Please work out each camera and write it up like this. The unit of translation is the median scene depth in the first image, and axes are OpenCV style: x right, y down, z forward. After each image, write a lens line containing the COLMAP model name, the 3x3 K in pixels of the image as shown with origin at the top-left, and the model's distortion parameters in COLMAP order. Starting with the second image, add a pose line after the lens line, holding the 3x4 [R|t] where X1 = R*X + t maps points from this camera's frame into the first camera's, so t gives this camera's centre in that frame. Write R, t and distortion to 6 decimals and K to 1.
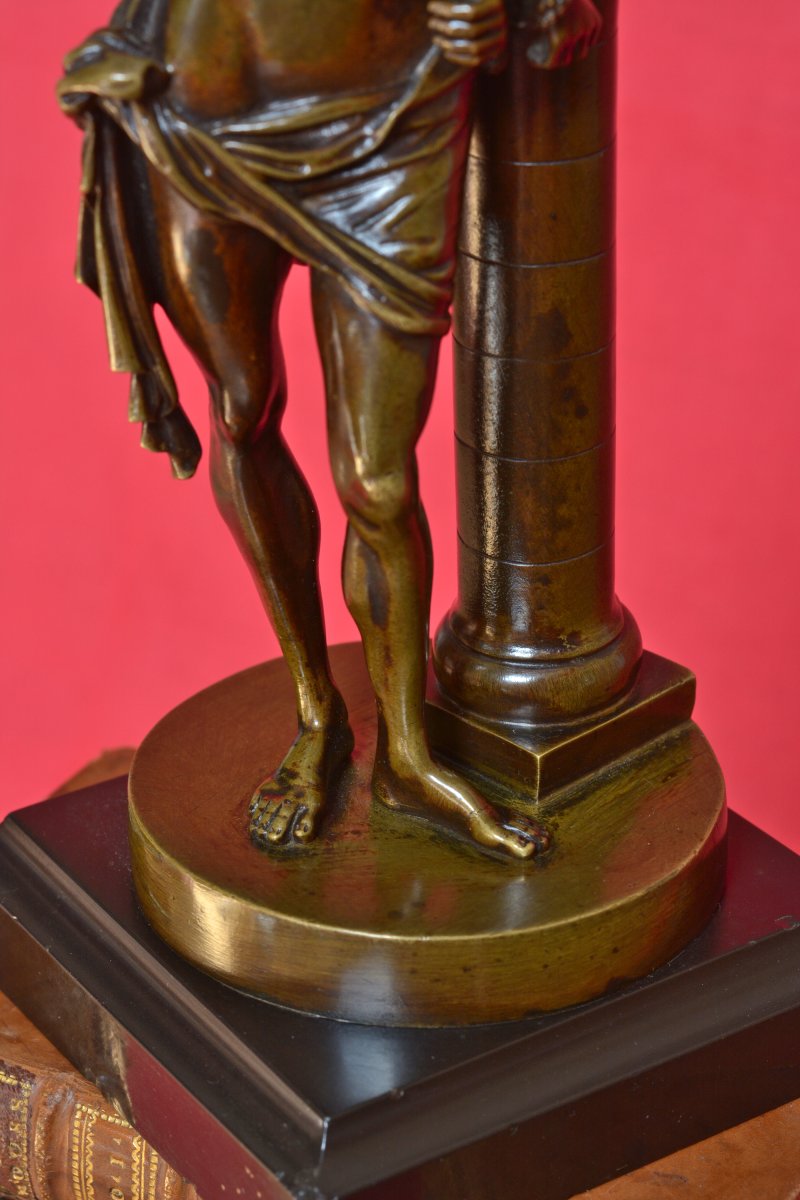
lens RADIAL K [[3159.1, 0, 400.0], [0, 3159.1, 600.0], [0, 0, 1]] dist [-0.045095, 0.085105]
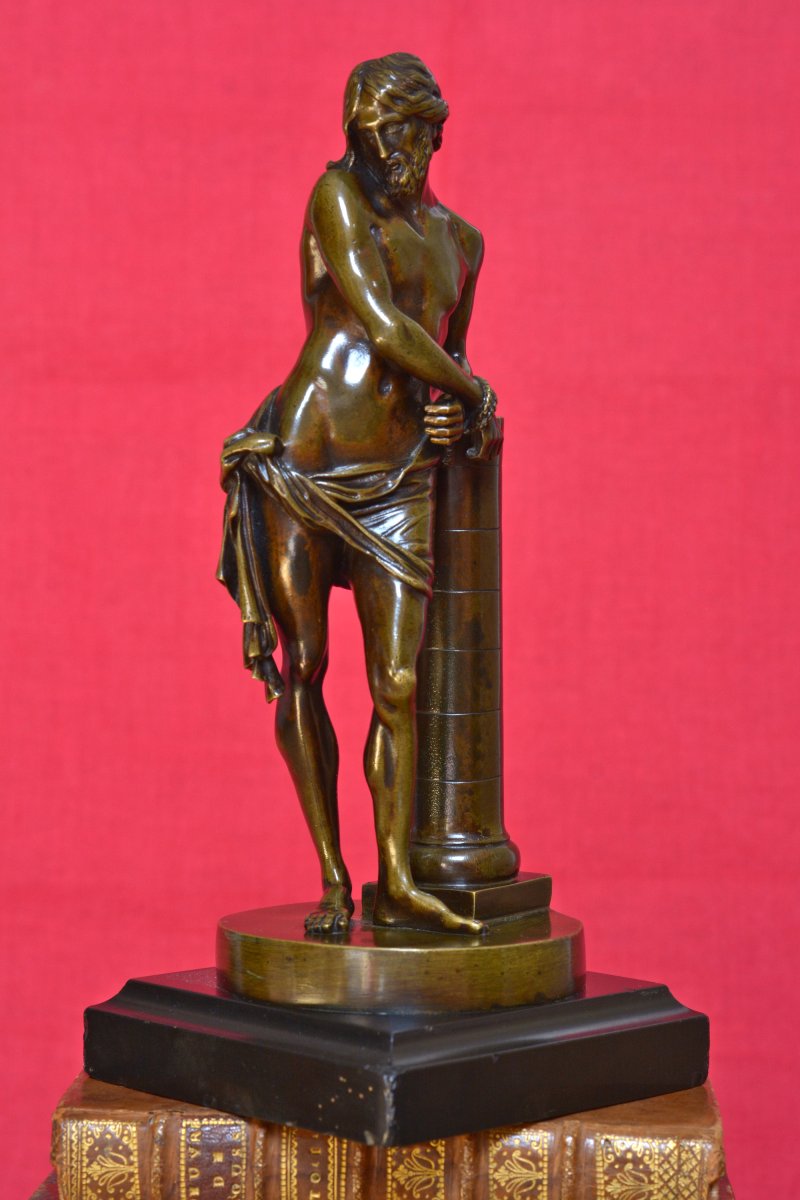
lens RADIAL K [[3159.1, 0, 400.0], [0, 3159.1, 600.0], [0, 0, 1]] dist [-0.045095, 0.085105]
pose [[0.982069, 0.009957, 0.188256, -0.333594], [0.072874, 0.900926, -0.427809, 0.668844], [-0.173865, 0.433858, 0.884047, -0.569644]]
